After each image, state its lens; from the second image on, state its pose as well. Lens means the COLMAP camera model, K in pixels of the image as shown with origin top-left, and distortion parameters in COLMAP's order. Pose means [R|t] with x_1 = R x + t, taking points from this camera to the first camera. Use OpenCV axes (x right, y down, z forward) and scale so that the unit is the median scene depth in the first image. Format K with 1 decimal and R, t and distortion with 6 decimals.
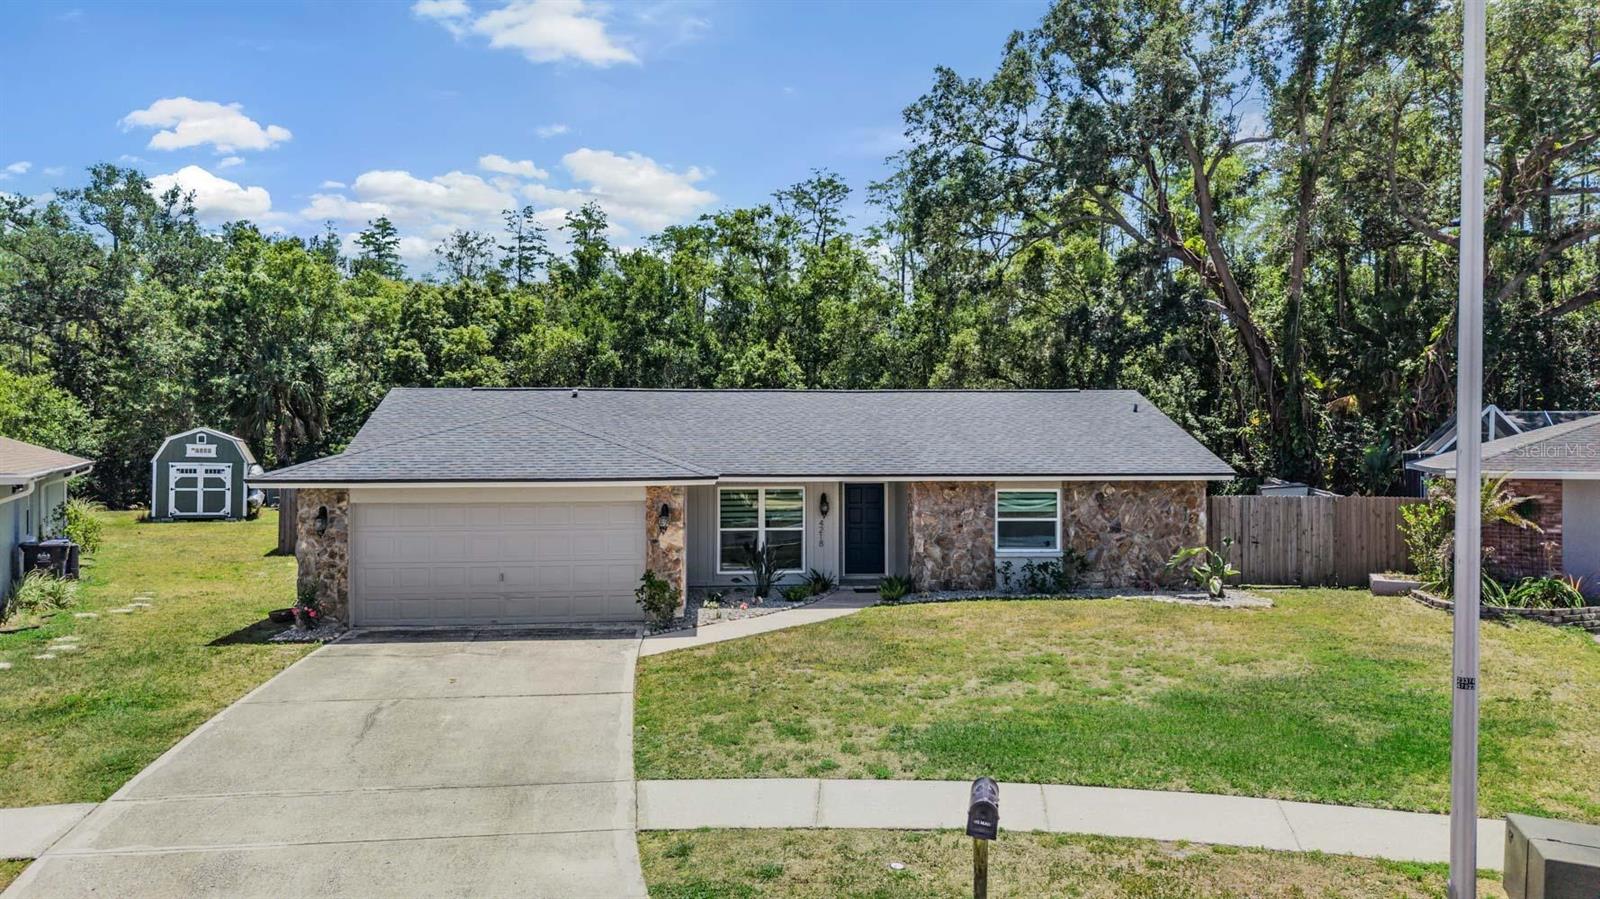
lens RADIAL K [[1077.1, 0, 799.9], [0, 1077.1, 422.1], [0, 0, 1]] dist [0.013325, -0.005760]
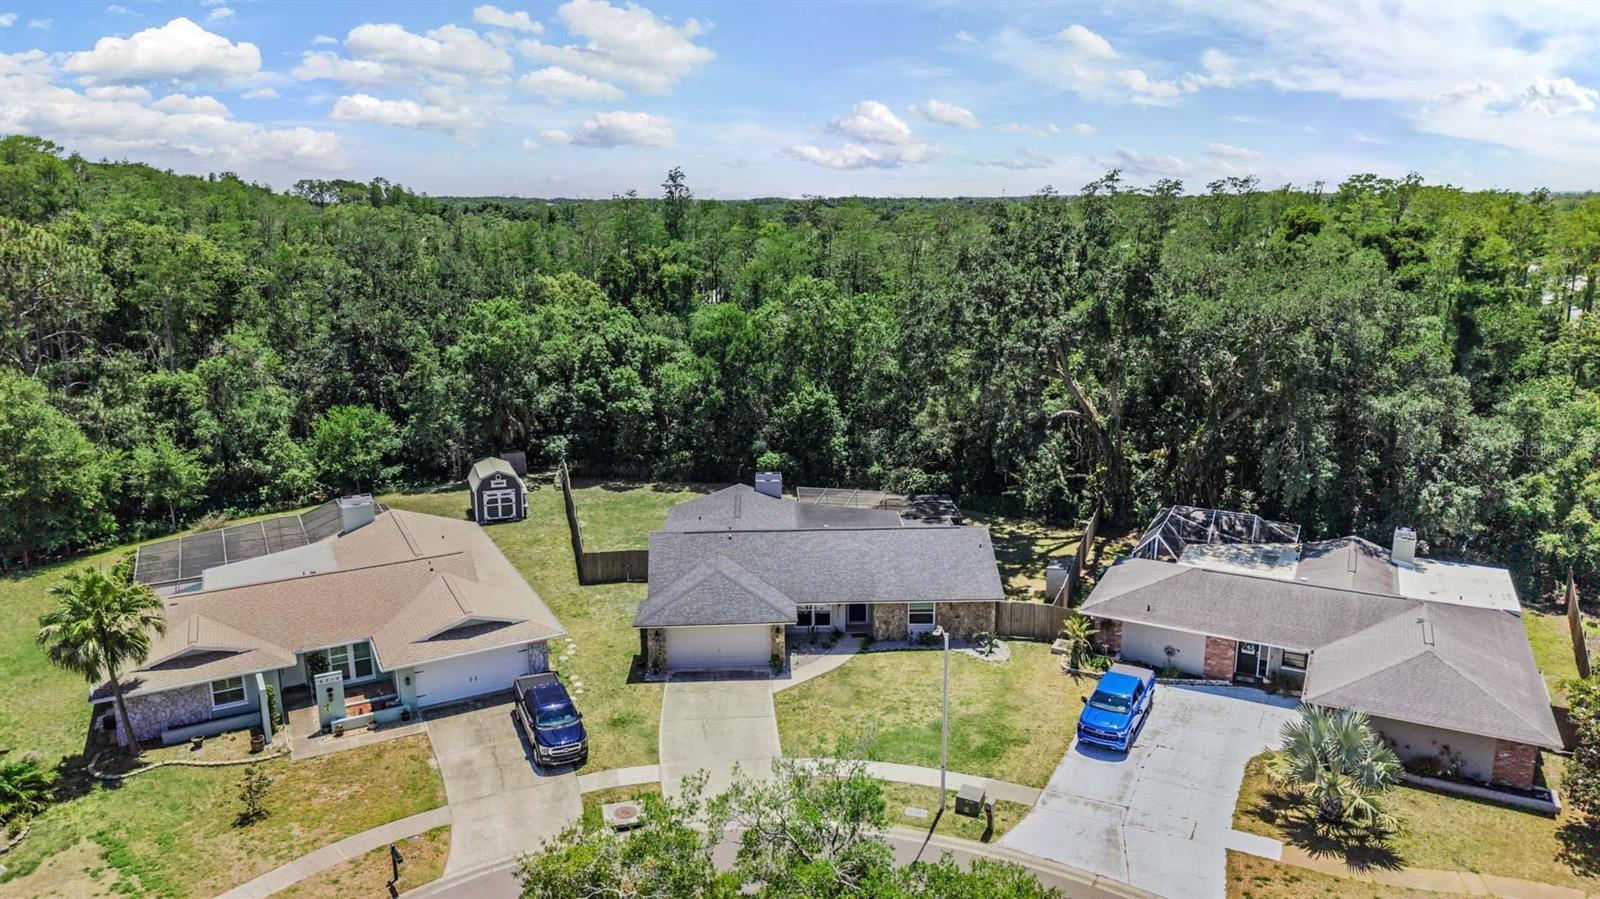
lens RADIAL K [[1077.1, 0, 799.9], [0, 1077.1, 422.1], [0, 0, 1]] dist [0.013325, -0.005760]
pose [[0.998903, 0.000939, -0.046817, 0.048931], [0.009640, 0.974262, 0.225212, -0.880672], [0.045824, -0.225417, 0.973184, -1.289109]]
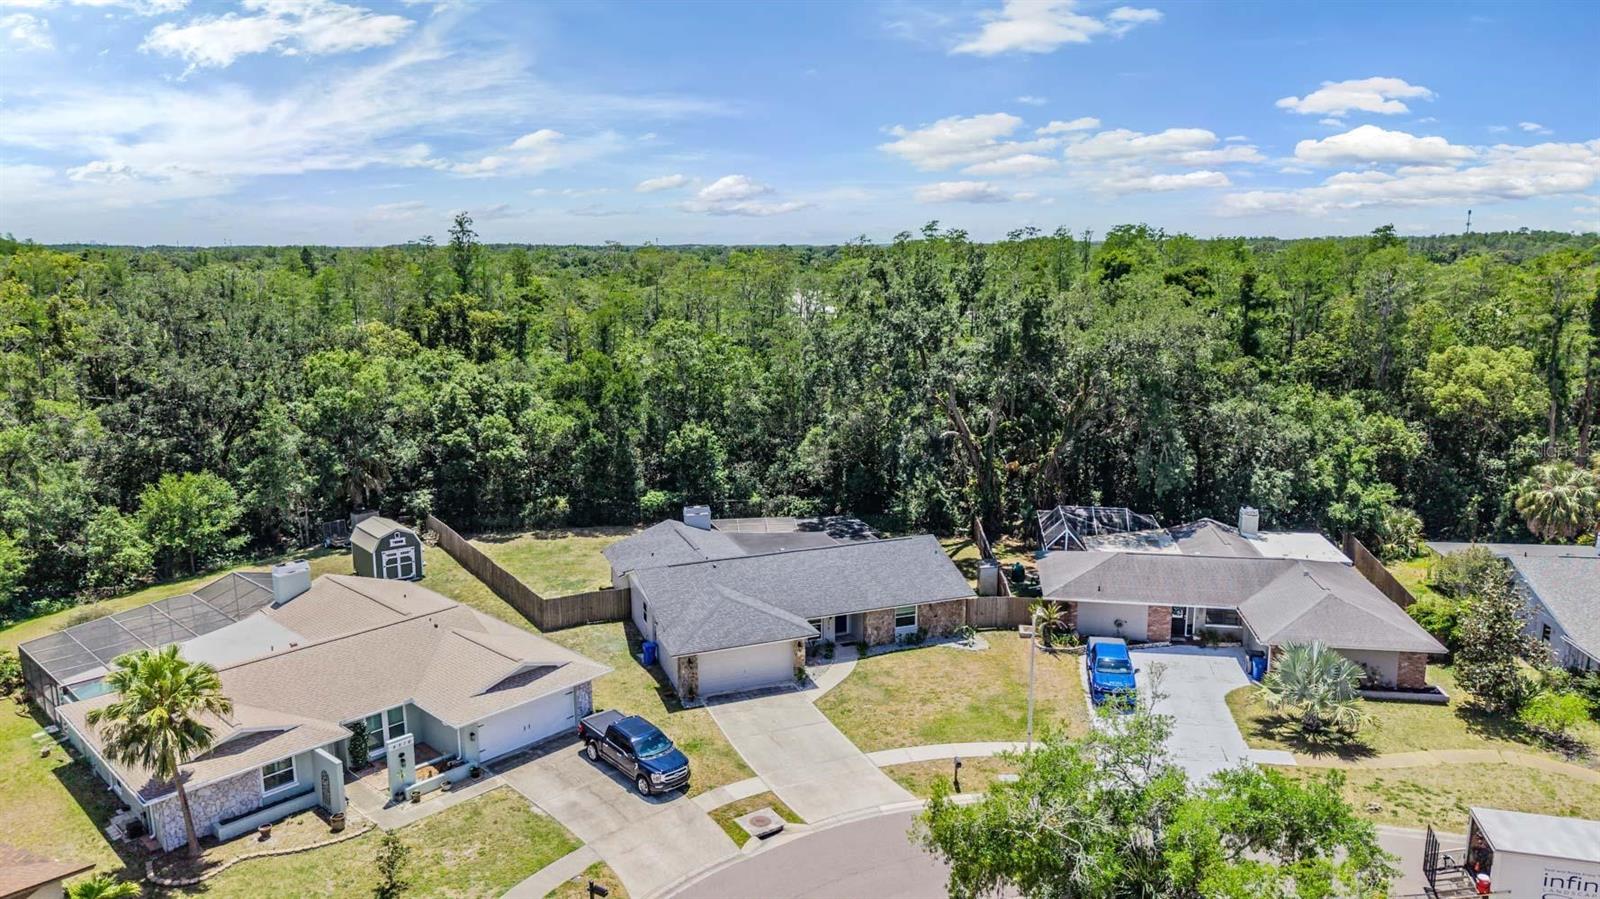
lens RADIAL K [[1077.1, 0, 799.9], [0, 1077.1, 422.1], [0, 0, 1]] dist [0.013325, -0.005760]
pose [[0.961788, -0.052969, 0.268622, -0.737585], [0.002307, 0.982641, 0.185503, -0.883660], [-0.273785, -0.177795, 0.945215, -1.383277]]
